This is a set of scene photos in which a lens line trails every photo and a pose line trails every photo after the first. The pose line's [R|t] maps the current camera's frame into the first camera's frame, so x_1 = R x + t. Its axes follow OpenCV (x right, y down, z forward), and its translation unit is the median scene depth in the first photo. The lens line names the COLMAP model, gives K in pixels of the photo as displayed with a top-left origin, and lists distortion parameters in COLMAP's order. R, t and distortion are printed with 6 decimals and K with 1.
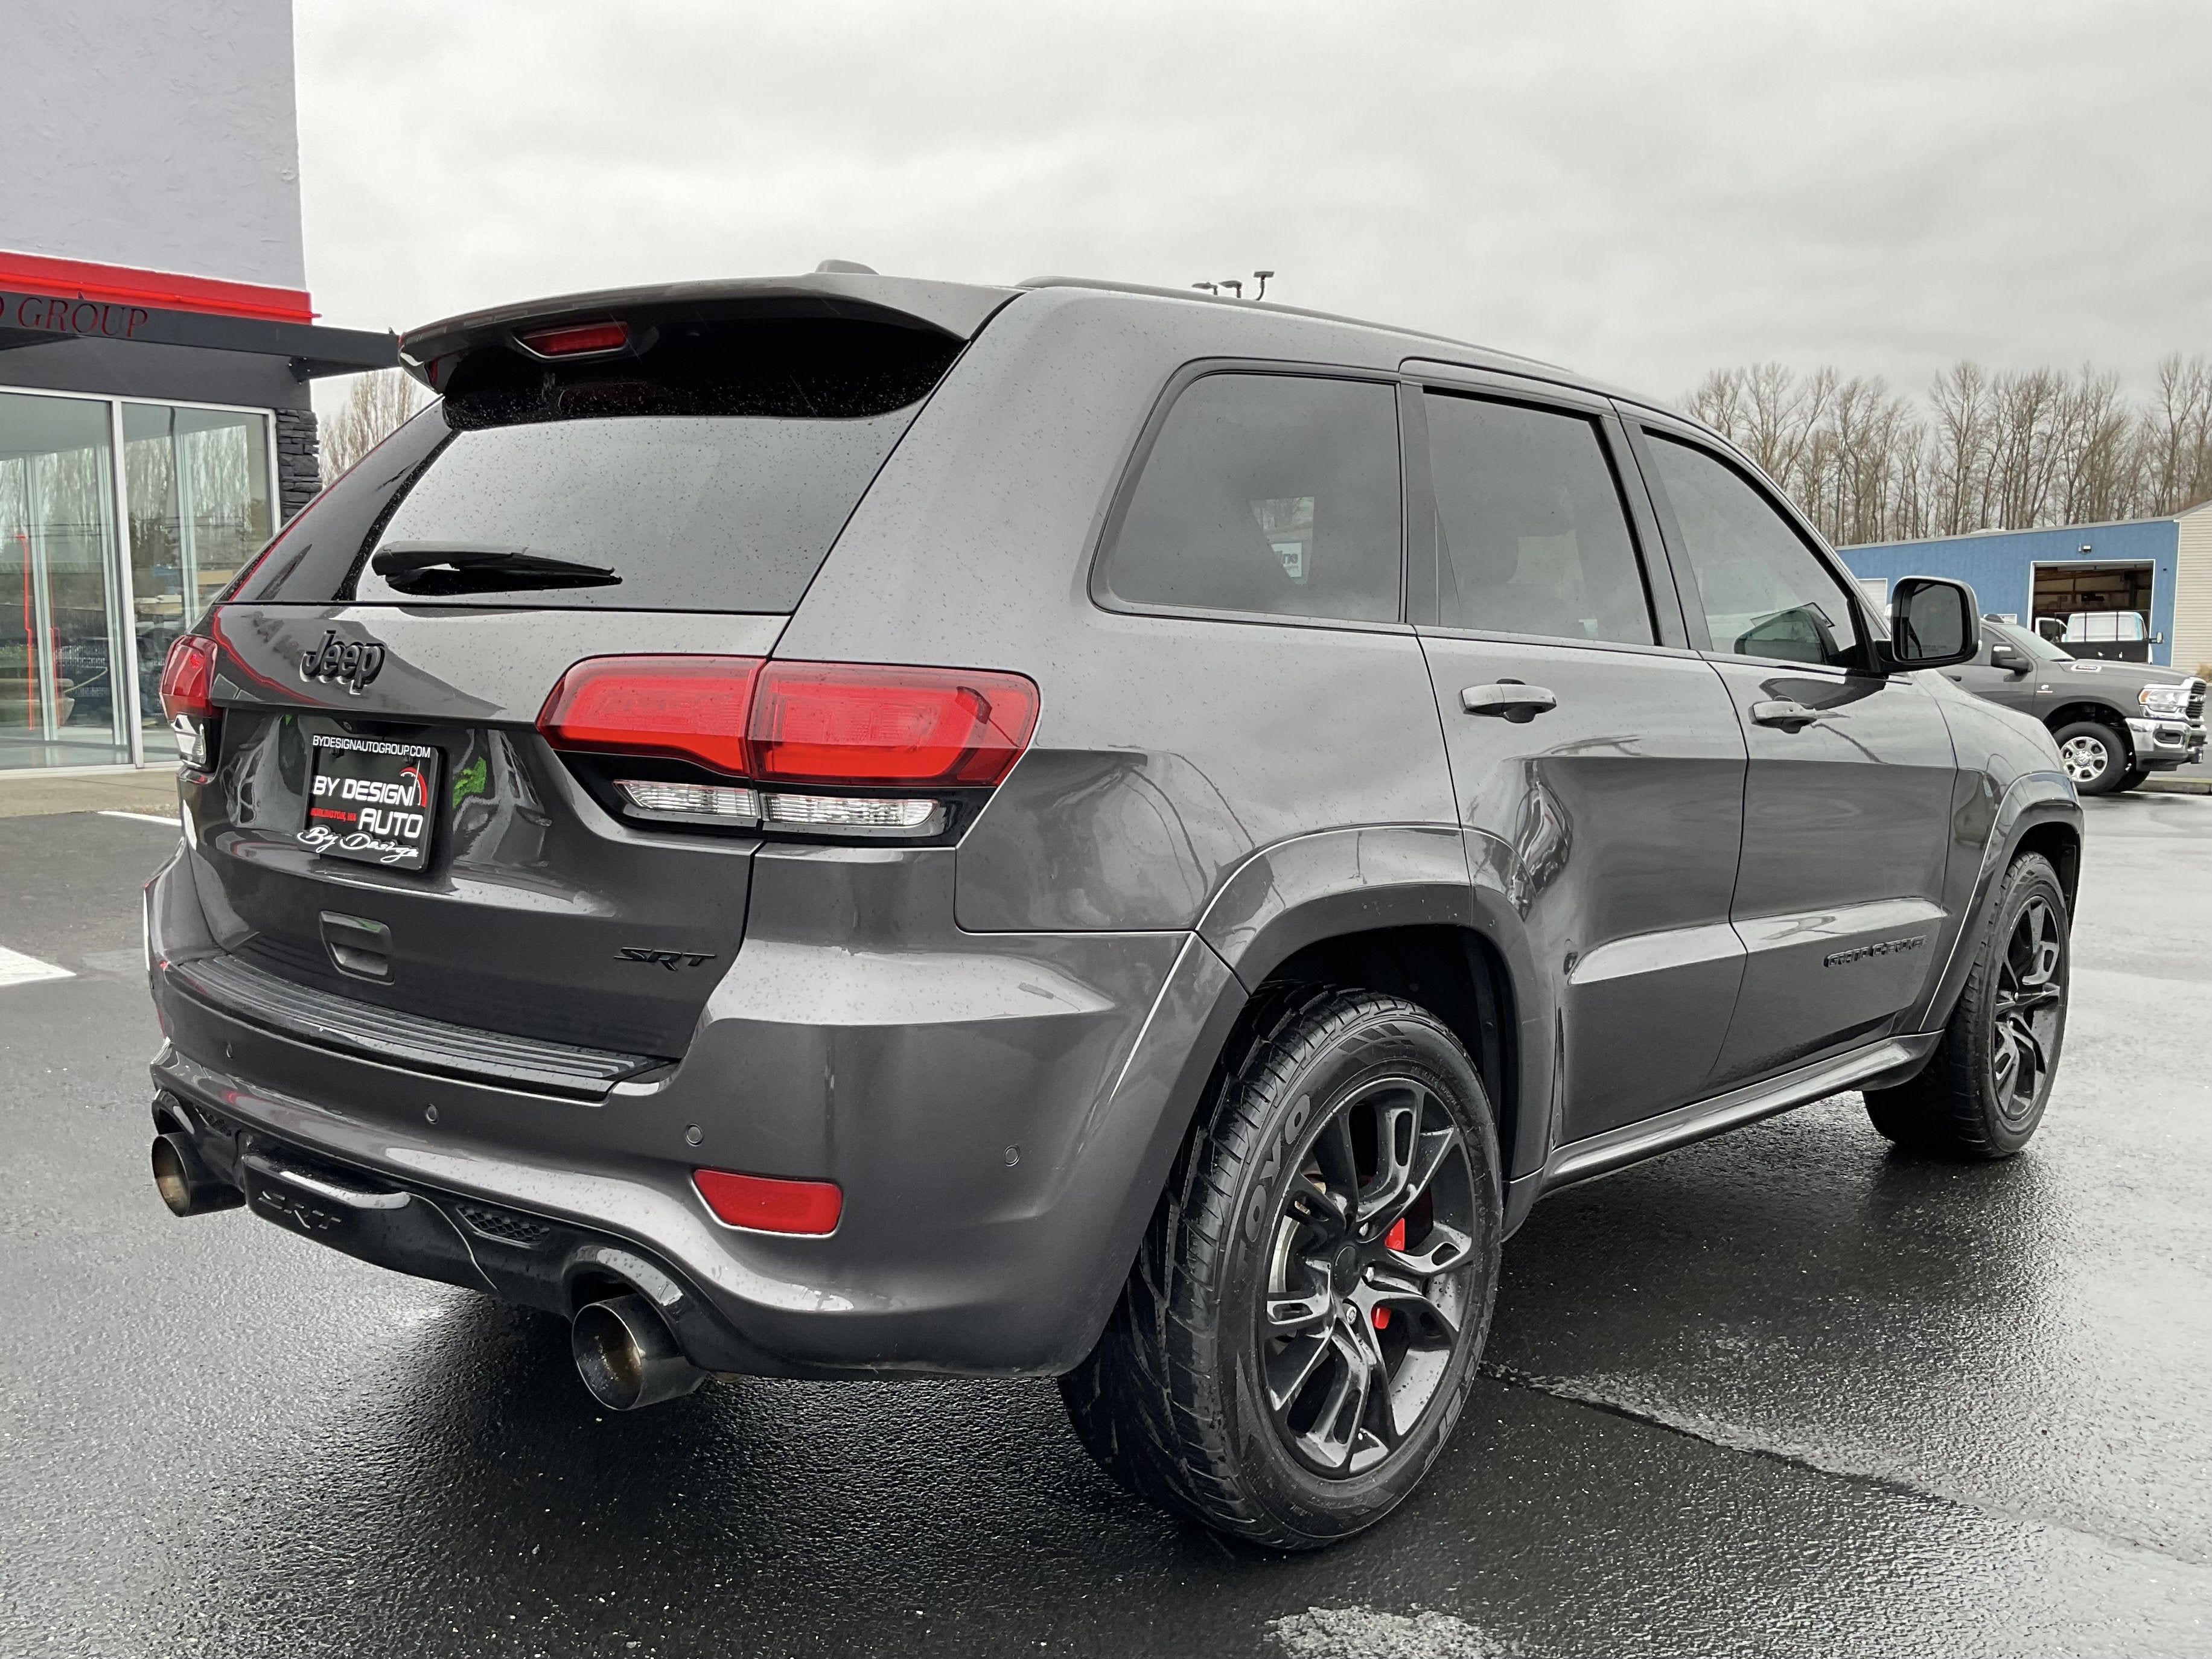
lens RADIAL K [[2037.1, 0, 1074.5], [0, 2037.1, 833.9], [0, 0, 1]] dist [0.084553, -0.172615]
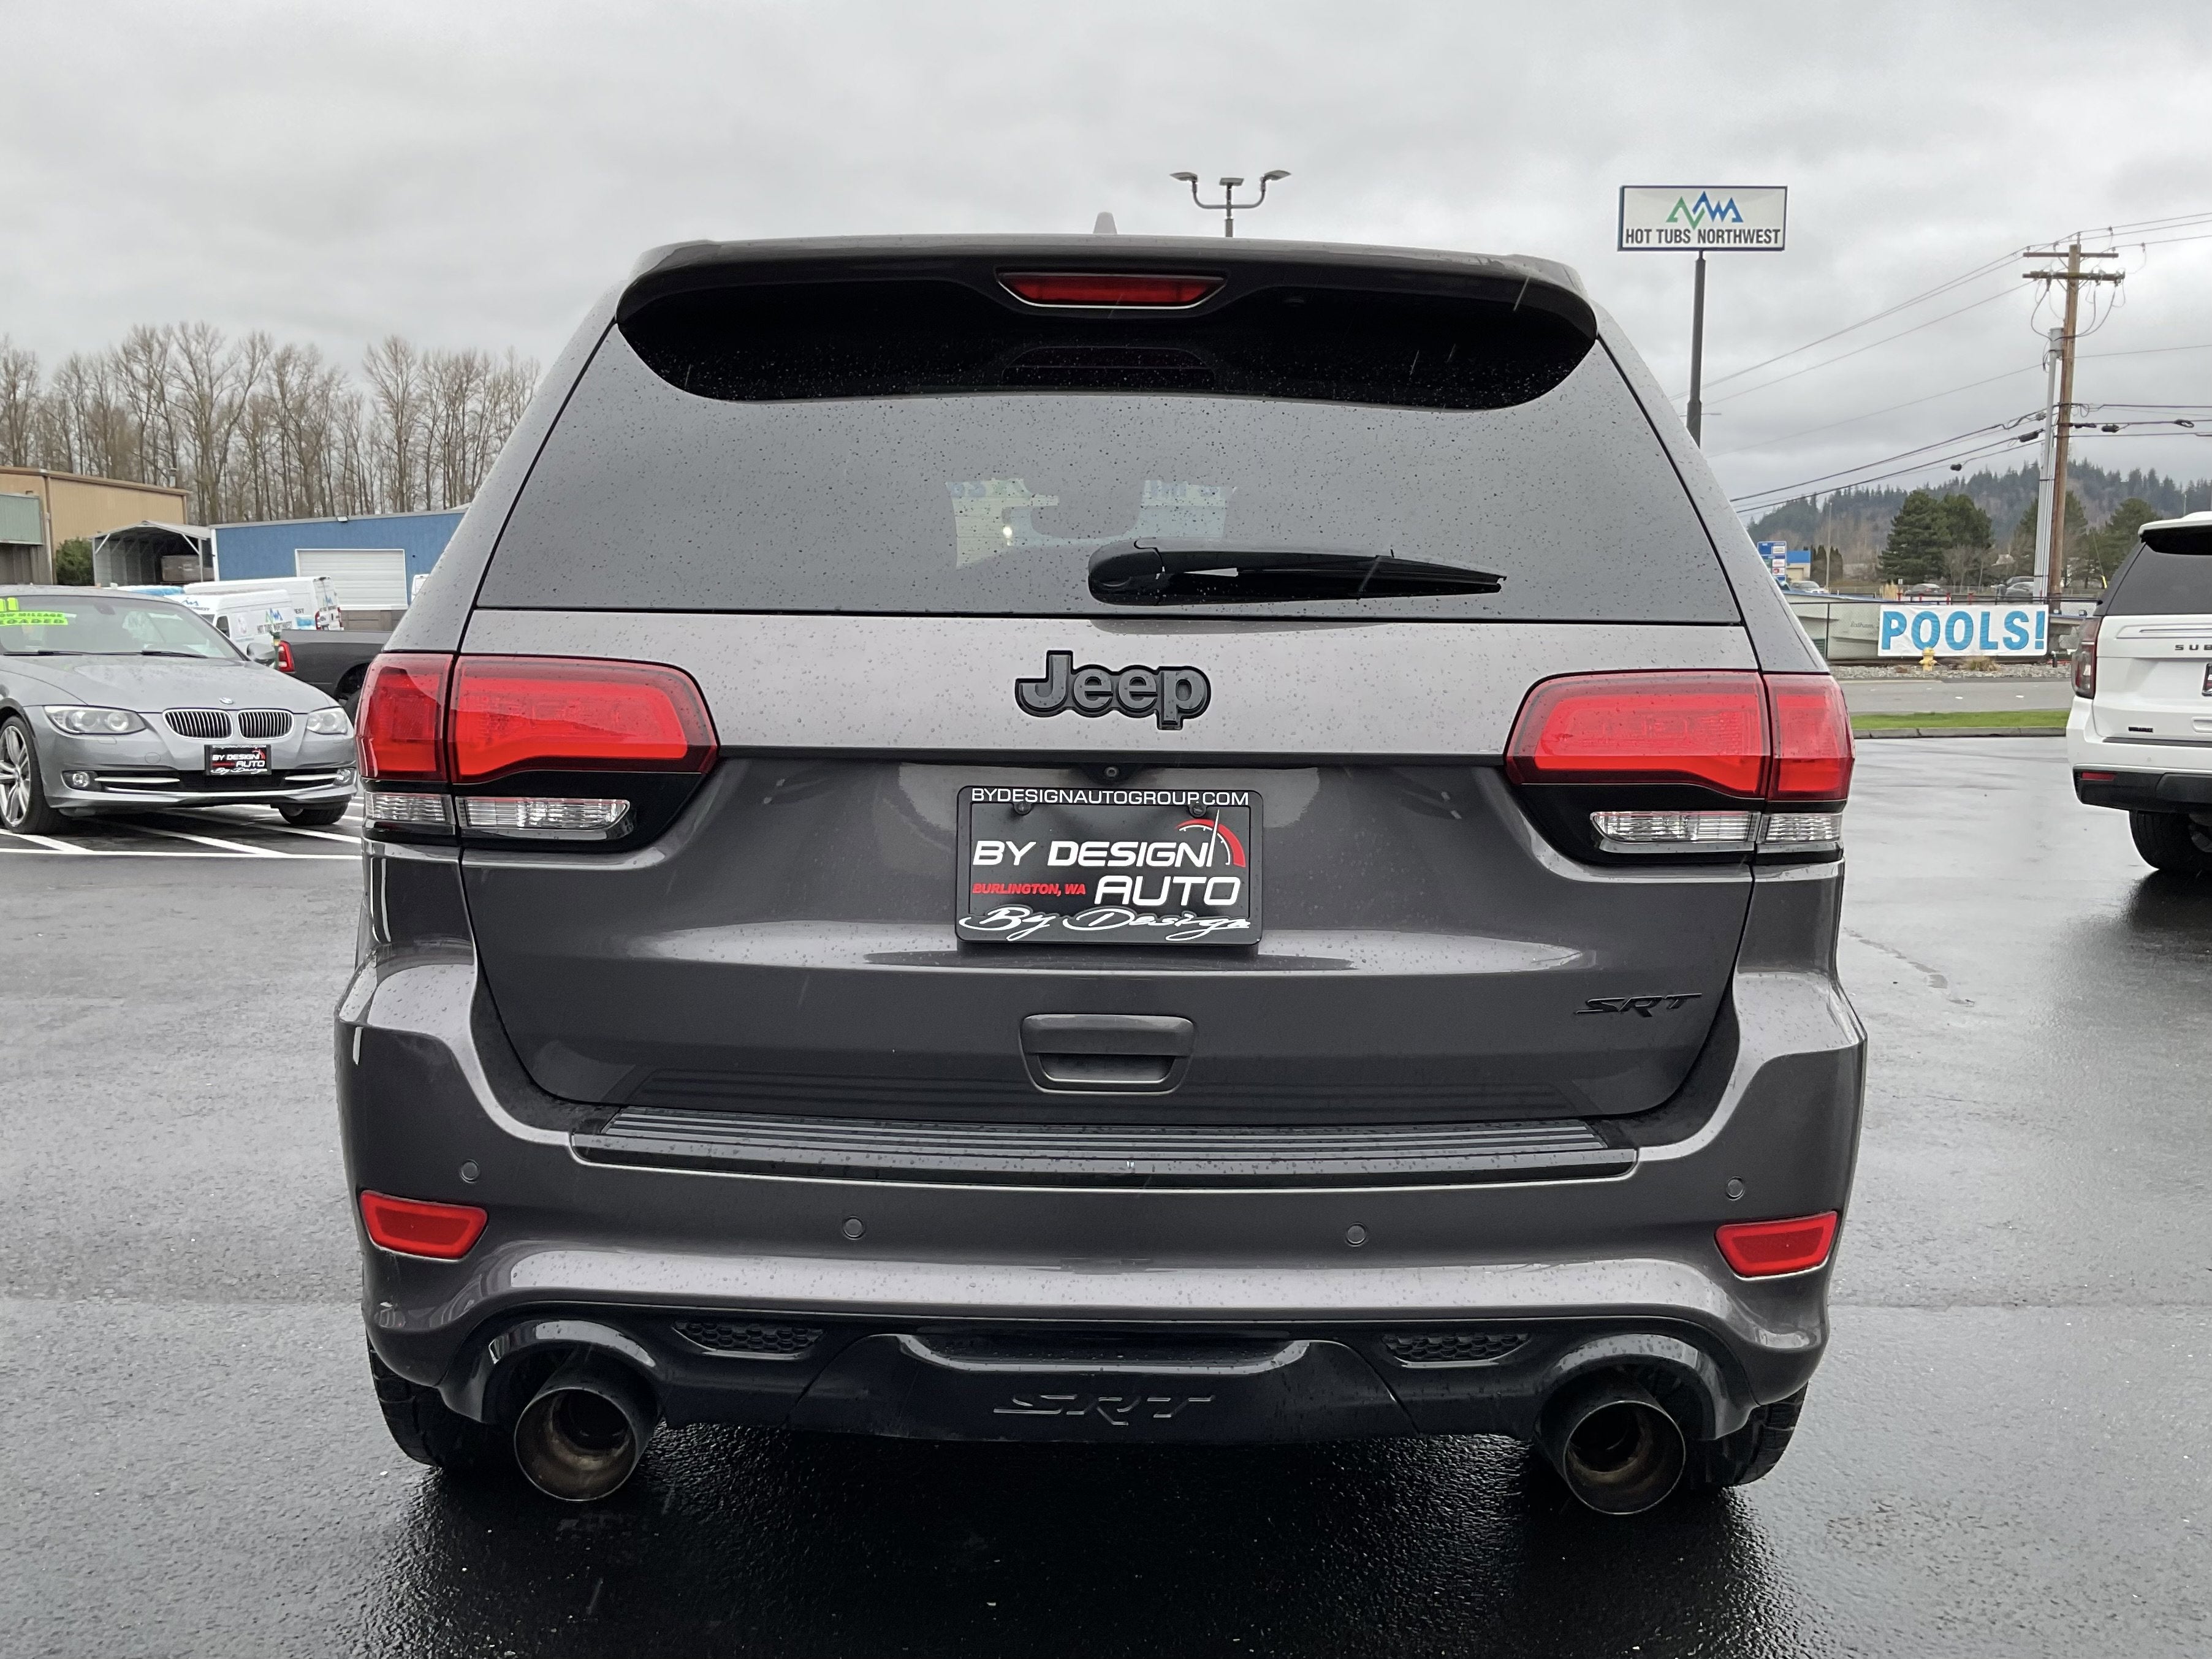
lens RADIAL K [[2037.1, 0, 1074.5], [0, 2037.1, 833.9], [0, 0, 1]] dist [0.084553, -0.172615]
pose [[0.756137, -0.078894, 0.649640, -0.881142], [0.068826, 0.996788, 0.040944, -0.062847], [-0.650784, 0.013753, 0.759138, 0.423888]]
